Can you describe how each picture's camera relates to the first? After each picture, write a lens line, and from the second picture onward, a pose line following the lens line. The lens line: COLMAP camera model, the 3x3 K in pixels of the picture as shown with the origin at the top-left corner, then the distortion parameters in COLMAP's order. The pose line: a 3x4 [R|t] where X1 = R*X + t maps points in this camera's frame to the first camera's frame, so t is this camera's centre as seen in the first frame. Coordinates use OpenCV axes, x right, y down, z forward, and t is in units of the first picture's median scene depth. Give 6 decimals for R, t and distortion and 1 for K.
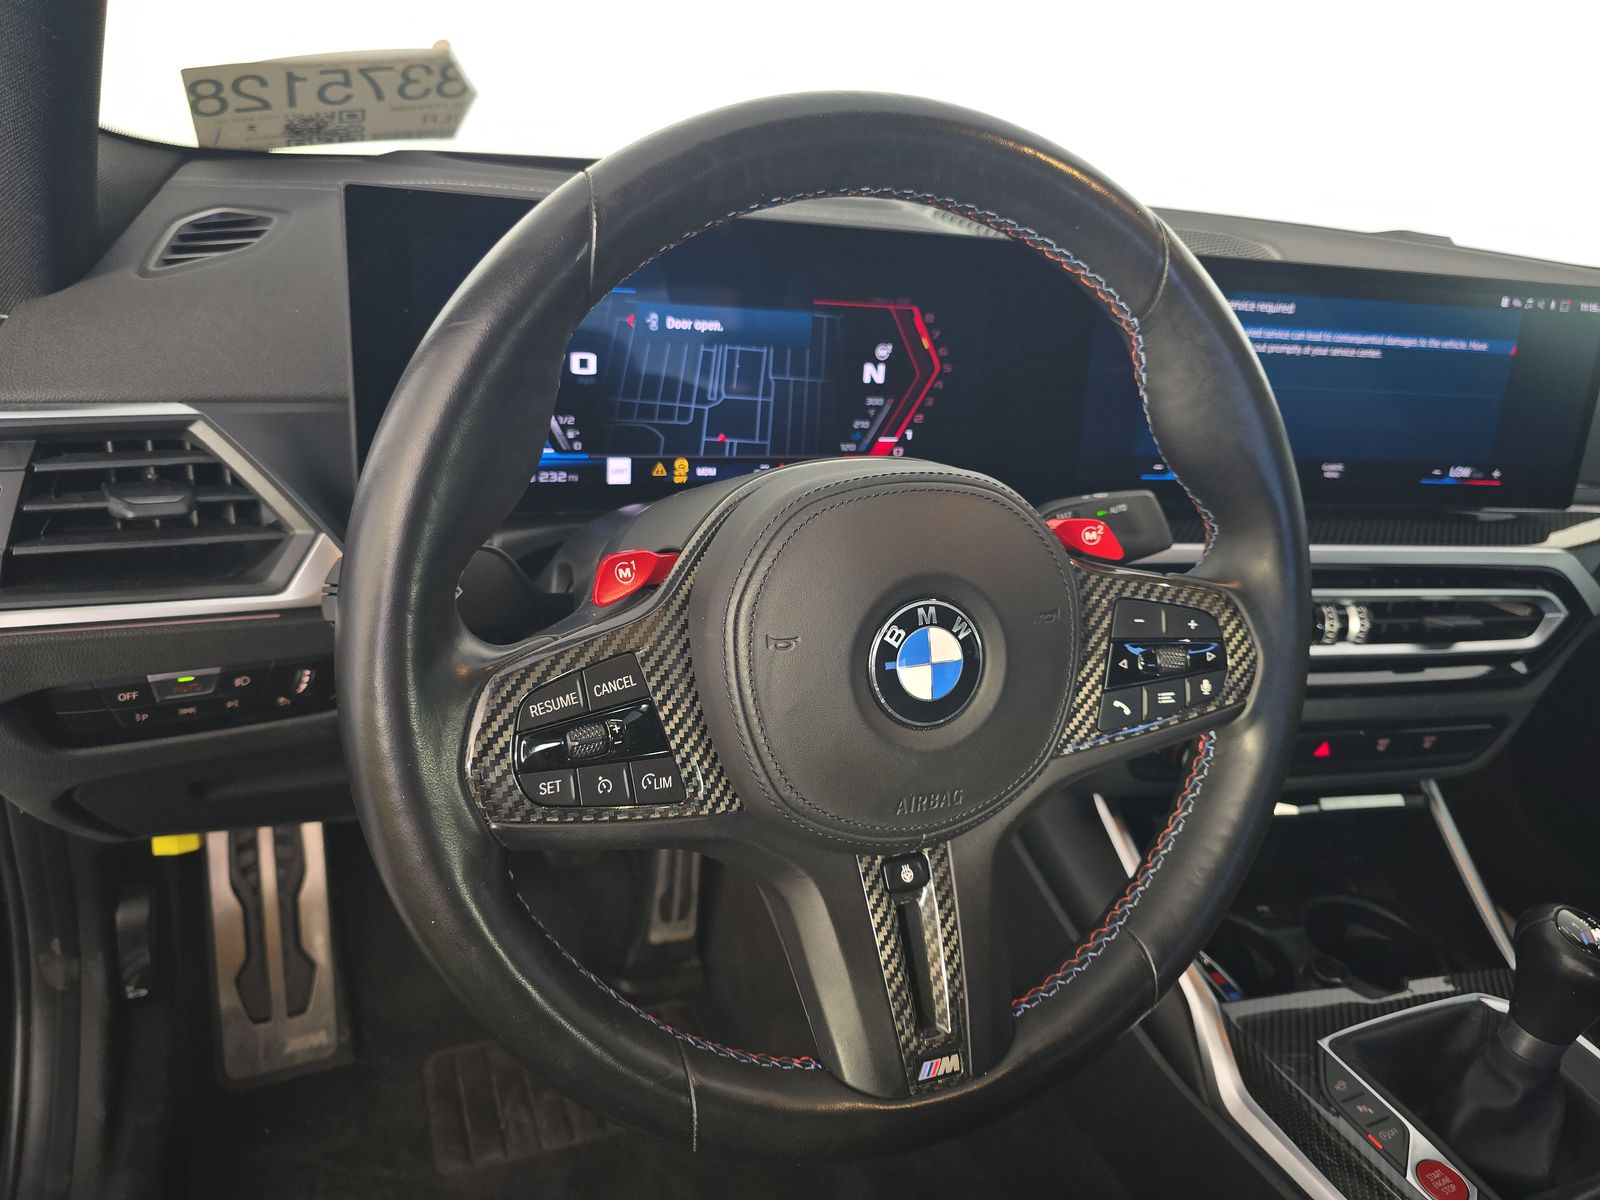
lens RADIAL K [[1066.3, 0, 800.0], [0, 1066.3, 600.0], [0, 0, 1]] dist [0.045714, -0.038858]
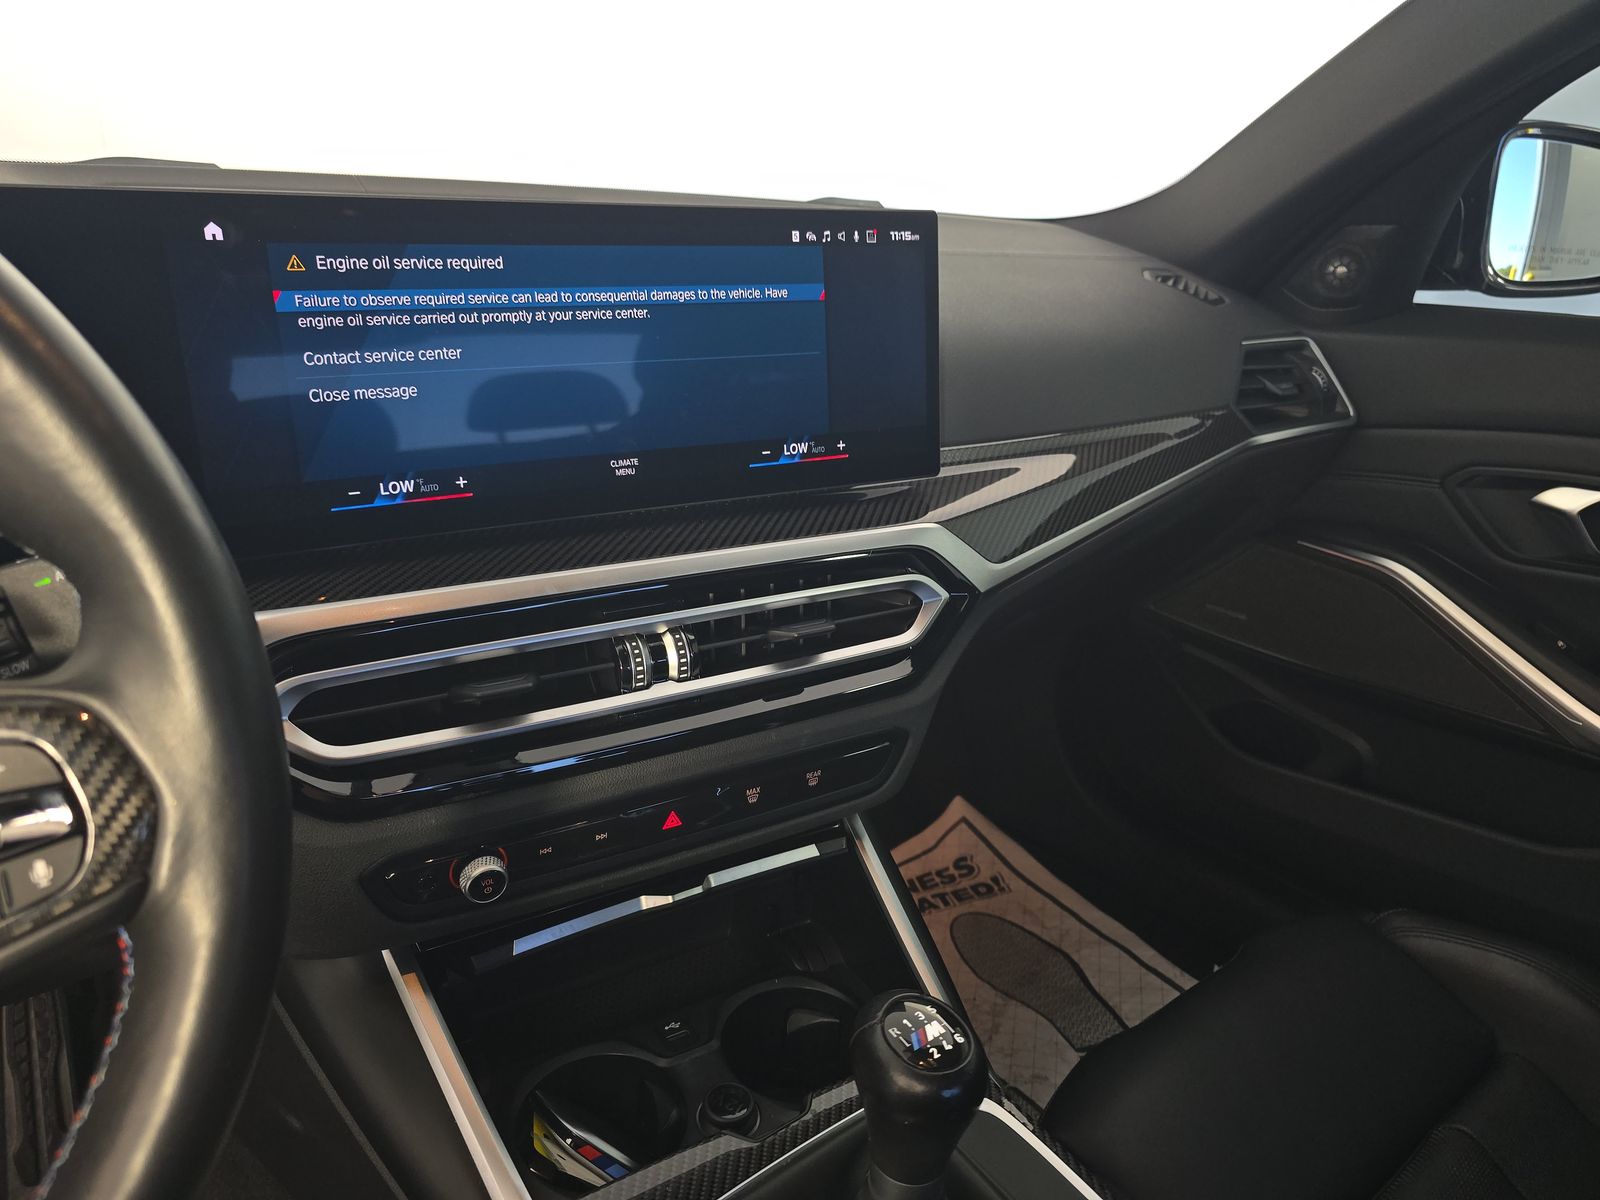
lens RADIAL K [[1066.3, 0, 800.0], [0, 1066.3, 600.0], [0, 0, 1]] dist [0.045714, -0.038858]
pose [[0.961398, -0.162091, 0.222353, 0.435105], [0.169612, 0.985396, -0.015023, 0.009365], [-0.216670, 0.052157, 0.974851, 0.222524]]
